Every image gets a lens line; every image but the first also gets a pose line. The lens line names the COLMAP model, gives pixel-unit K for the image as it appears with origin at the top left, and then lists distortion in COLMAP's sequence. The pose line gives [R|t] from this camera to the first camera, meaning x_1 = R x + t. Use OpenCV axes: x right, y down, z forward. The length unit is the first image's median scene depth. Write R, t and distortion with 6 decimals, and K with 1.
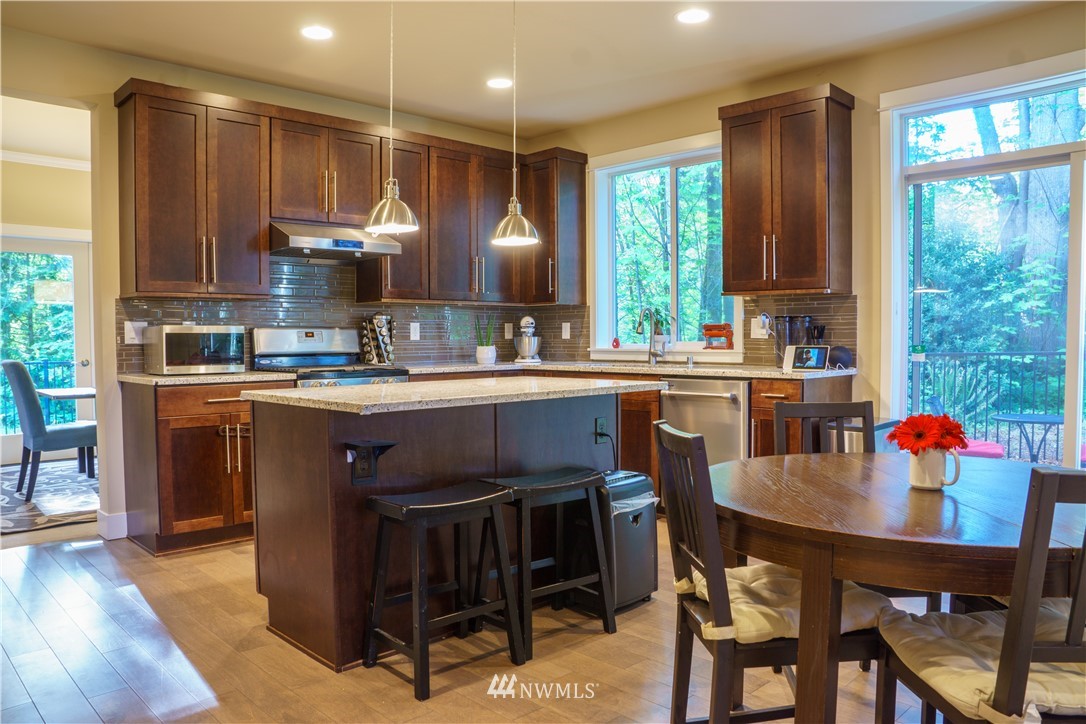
lens RADIAL K [[789.2, 0, 543.0], [0, 789.2, 362.0], [0, 0, 1]] dist [-0.140680, -0.000710]
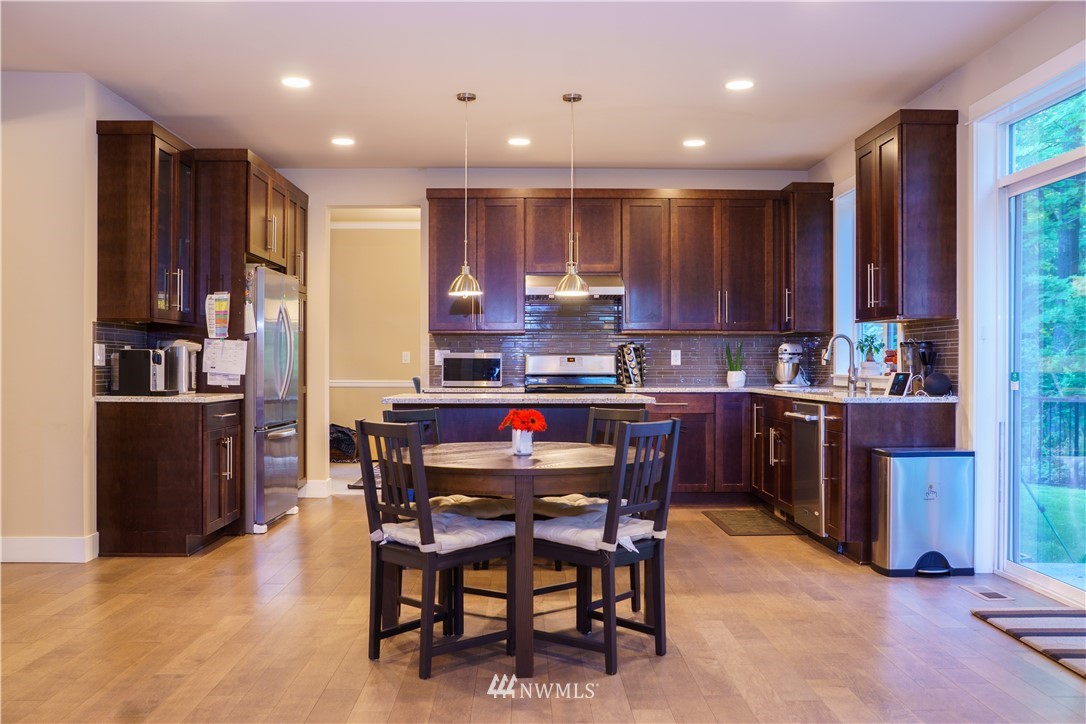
lens RADIAL K [[971.9, 0, 543.0], [0, 971.9, 362.0], [0, 0, 1]] dist [-0.003743, -0.001153]
pose [[0.738087, 0.003903, -0.674695, 0.783803], [-0.025724, 0.999419, -0.022360, 0.005361], [0.674215, 0.033859, 0.737758, -0.218946]]
